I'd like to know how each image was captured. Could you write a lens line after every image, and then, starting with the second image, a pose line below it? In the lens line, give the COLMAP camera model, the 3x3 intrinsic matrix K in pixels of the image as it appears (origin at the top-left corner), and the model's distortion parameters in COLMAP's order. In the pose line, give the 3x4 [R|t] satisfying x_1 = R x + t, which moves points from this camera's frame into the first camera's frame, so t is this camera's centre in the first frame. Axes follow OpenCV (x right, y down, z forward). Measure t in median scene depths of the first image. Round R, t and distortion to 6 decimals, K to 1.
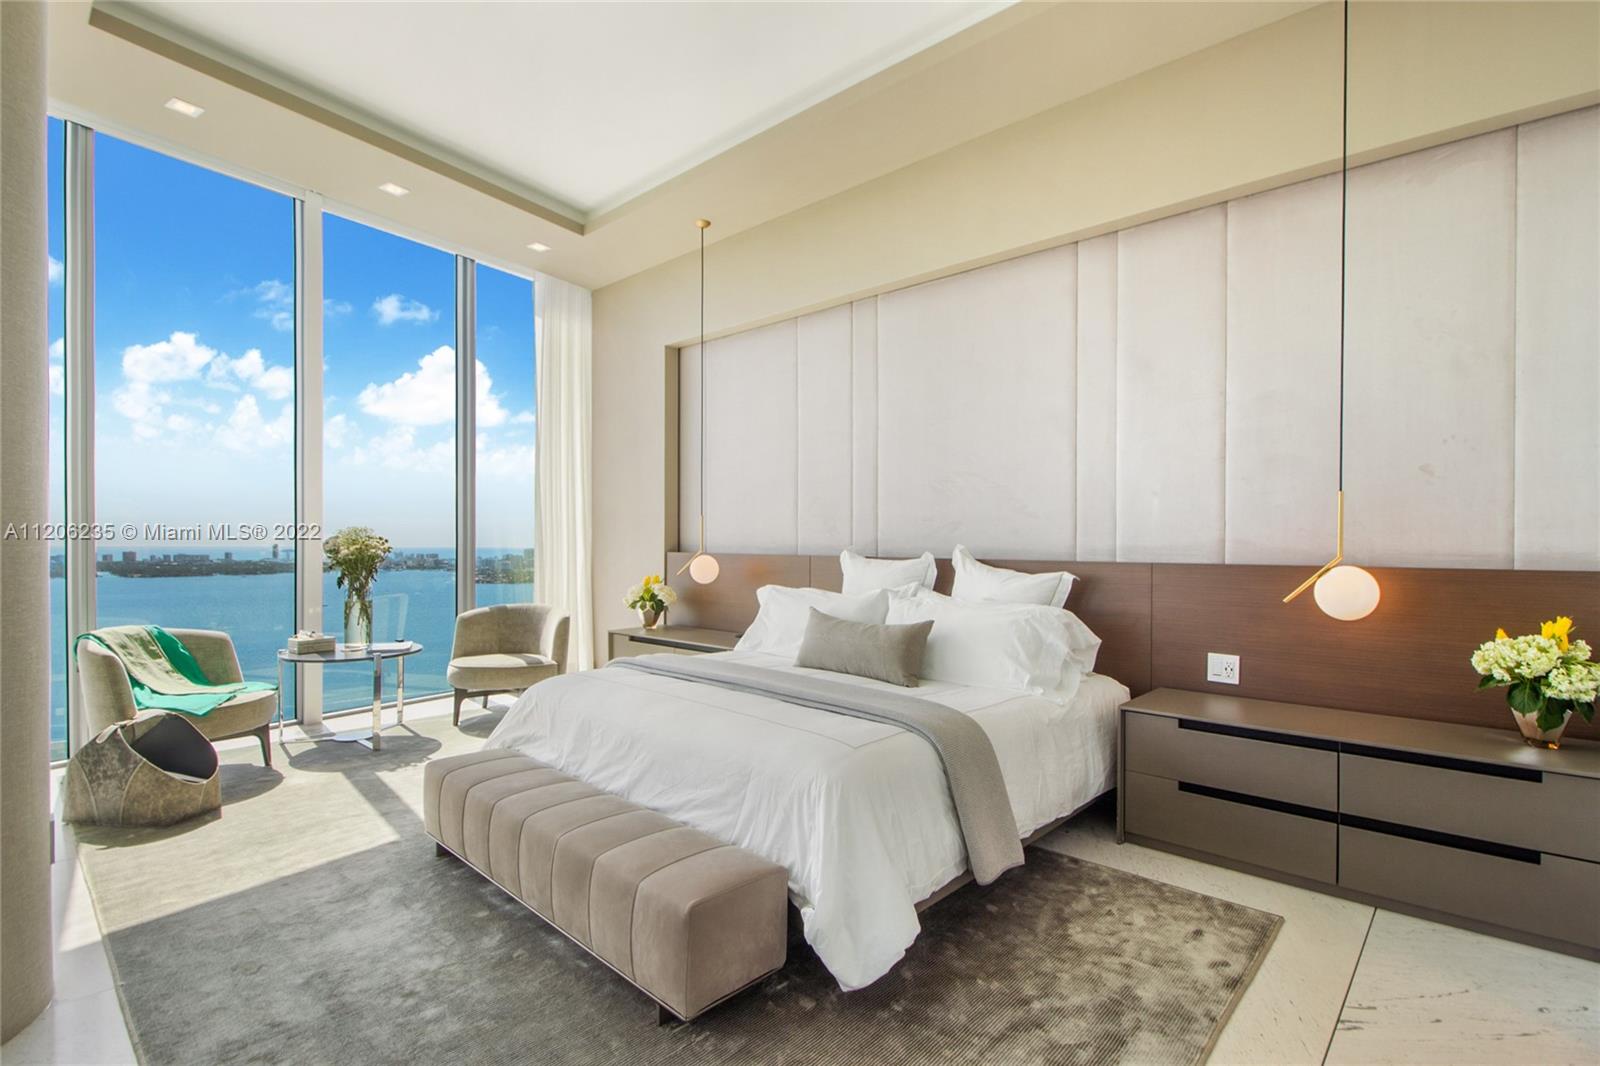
lens RADIAL K [[747.7, 0, 808.8], [0, 747.7, 539.5], [0, 0, 1]] dist [0.004473, -0.000726]
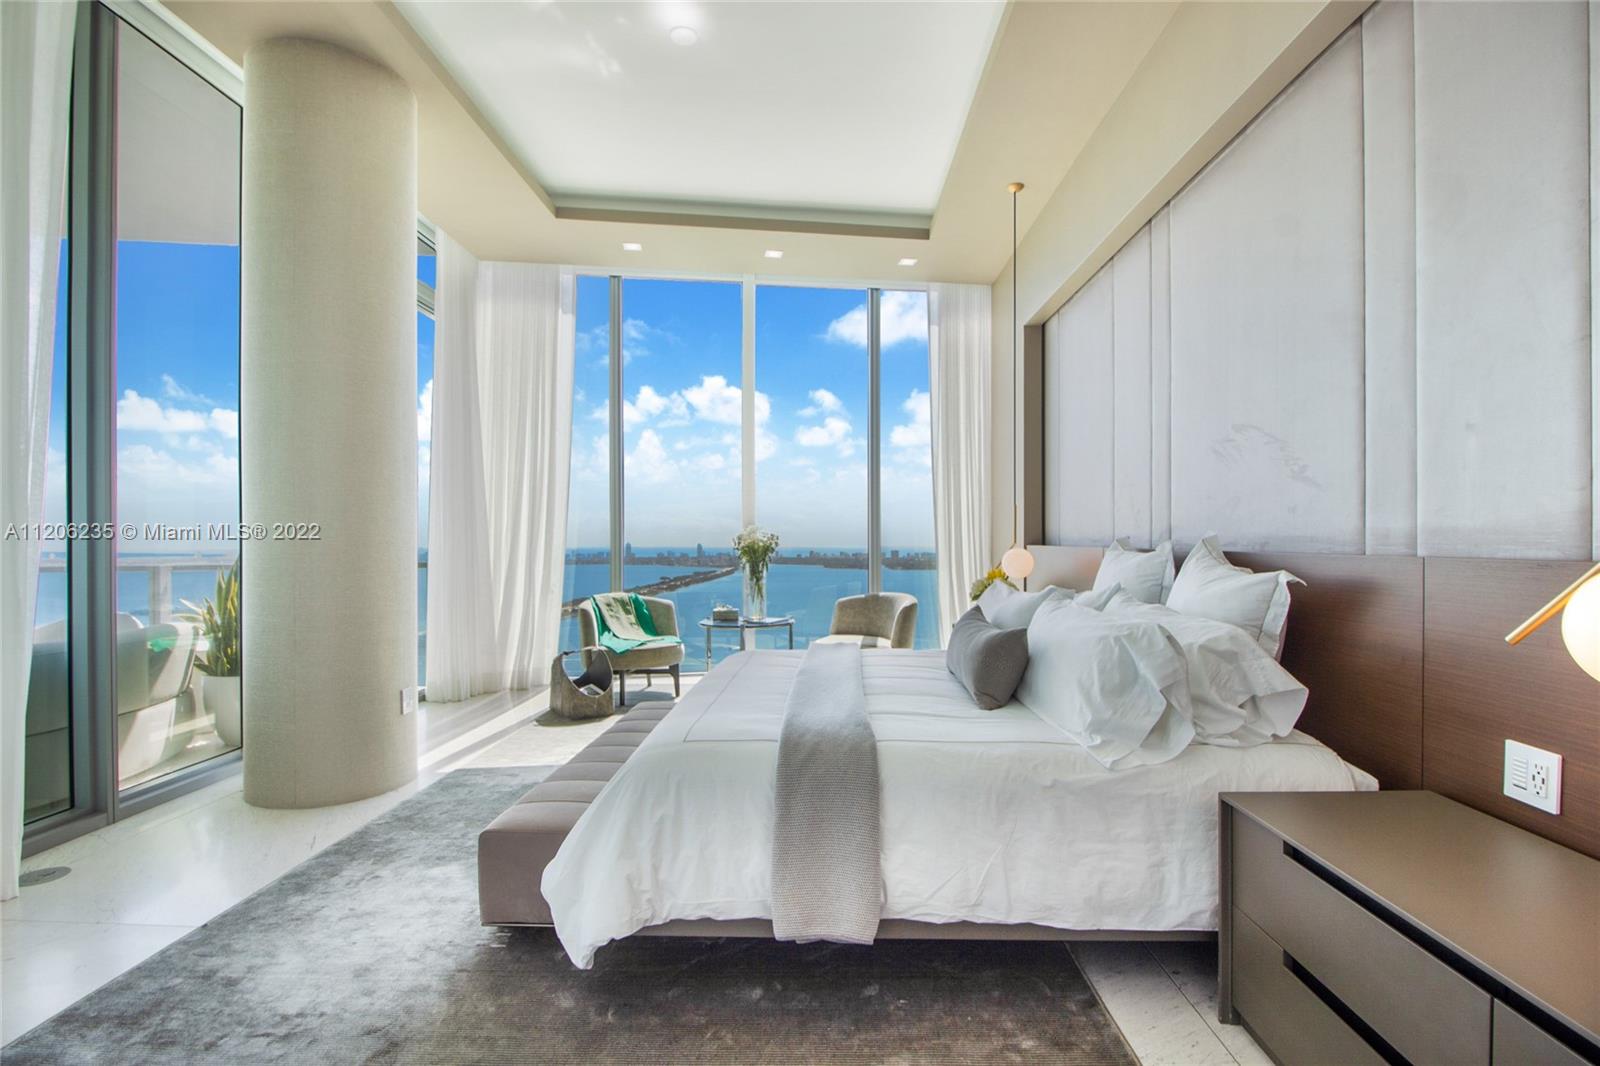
lens RADIAL K [[747.7, 0, 834.1], [0, 747.7, 536.0], [0, 0, 1]] dist [0.004473, -0.000726]
pose [[0.669021, -0.011835, -0.743149, 0.535224], [0.009941, 0.999926, -0.006976, 0.014275], [0.743177, -0.002721, 0.669090, 0.297796]]
